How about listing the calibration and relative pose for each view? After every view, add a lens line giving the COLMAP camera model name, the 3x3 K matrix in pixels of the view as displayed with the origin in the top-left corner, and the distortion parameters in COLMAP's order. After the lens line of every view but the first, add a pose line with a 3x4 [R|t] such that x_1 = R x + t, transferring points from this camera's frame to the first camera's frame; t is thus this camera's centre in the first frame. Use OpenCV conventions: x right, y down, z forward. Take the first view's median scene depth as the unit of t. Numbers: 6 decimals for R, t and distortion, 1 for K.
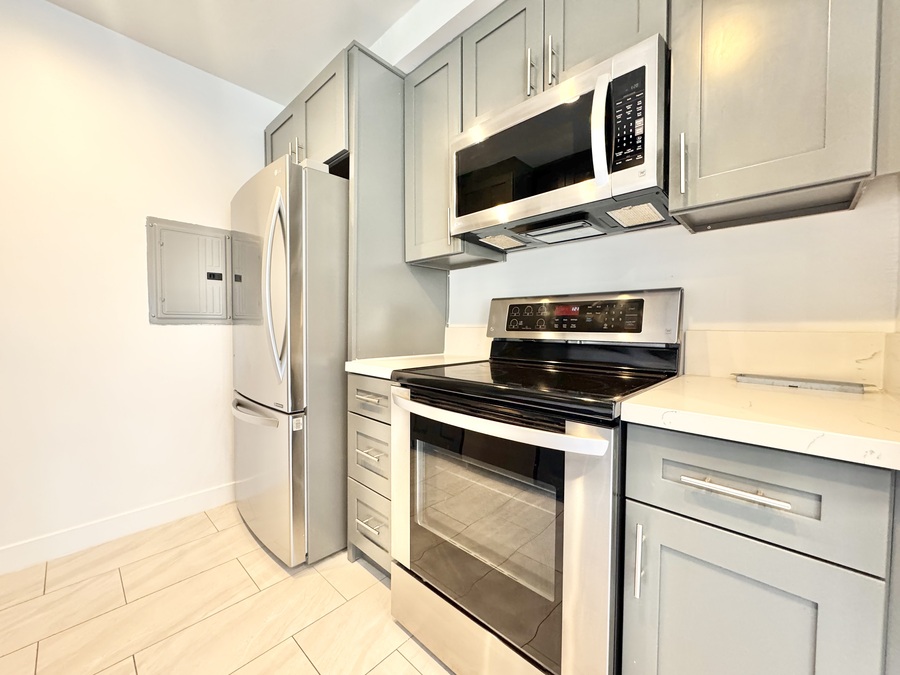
lens RADIAL K [[356.4, 0, 448.0], [0, 356.4, 336.9], [0, 0, 1]] dist [-0.002630, 0.000077]
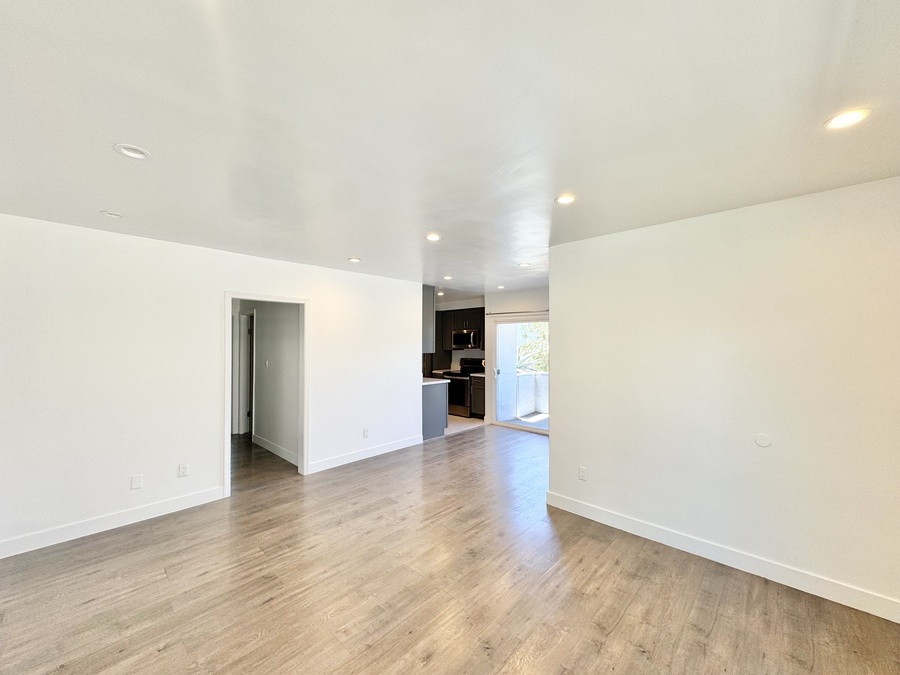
lens RADIAL K [[356.4, 0, 452.3], [0, 356.4, 342.8], [0, 0, 1]] dist [-0.002630, 0.000077]
pose [[0.999971, -0.006430, -0.003986, 0.009430], [0.006287, 0.999377, -0.034730, -0.162124], [0.004206, 0.034704, 0.999389, -4.381775]]
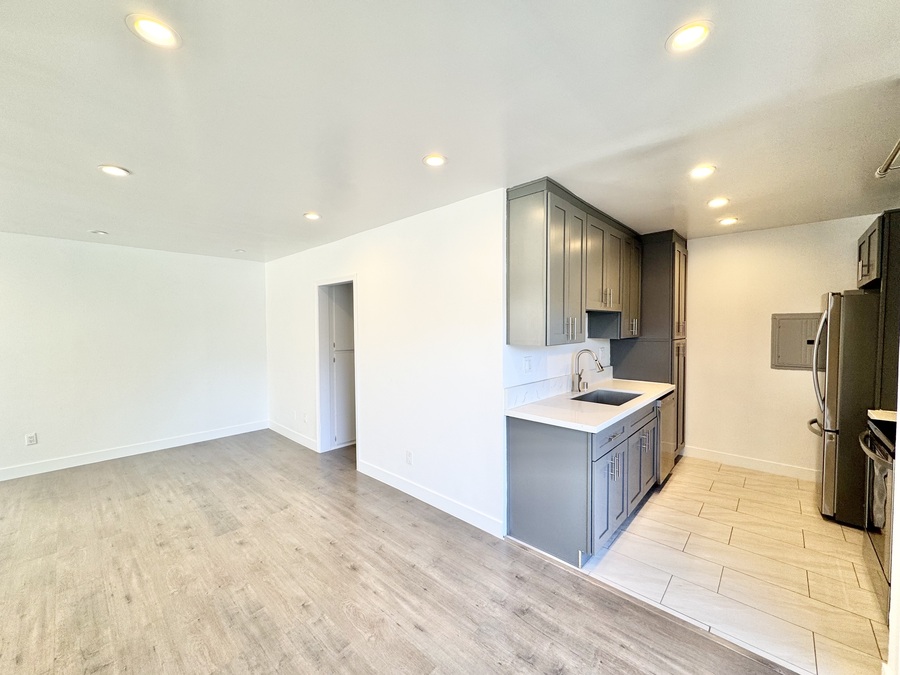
lens RADIAL K [[356.4, 0, 450.3], [0, 356.4, 338.4], [0, 0, 1]] dist [-0.002630, 0.000077]
pose [[0.003120, 0.026840, -0.999635, 1.353300], [-0.026797, 0.999283, 0.026747, -0.253609], [0.999636, 0.026704, 0.003837, -0.945534]]
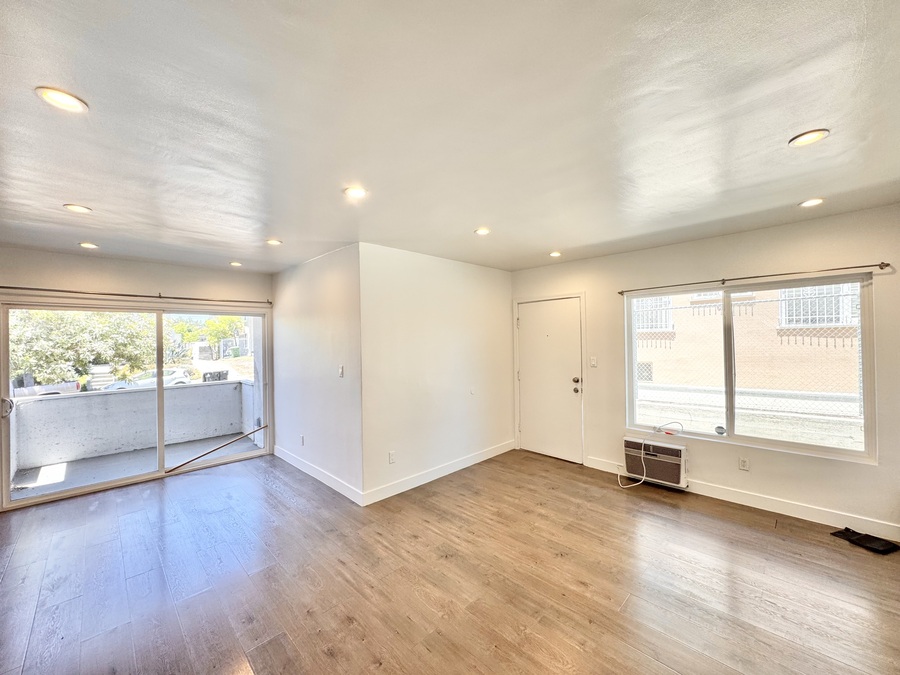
lens RADIAL K [[356.4, 0, 447.2], [0, 356.4, 337.0], [0, 0, 1]] dist [-0.002630, 0.000077]
pose [[0.044132, 0.000143, 0.999026, -1.591553], [0.048642, 0.998814, -0.002291, -0.230865], [-0.997841, 0.048695, 0.044073, -2.736262]]
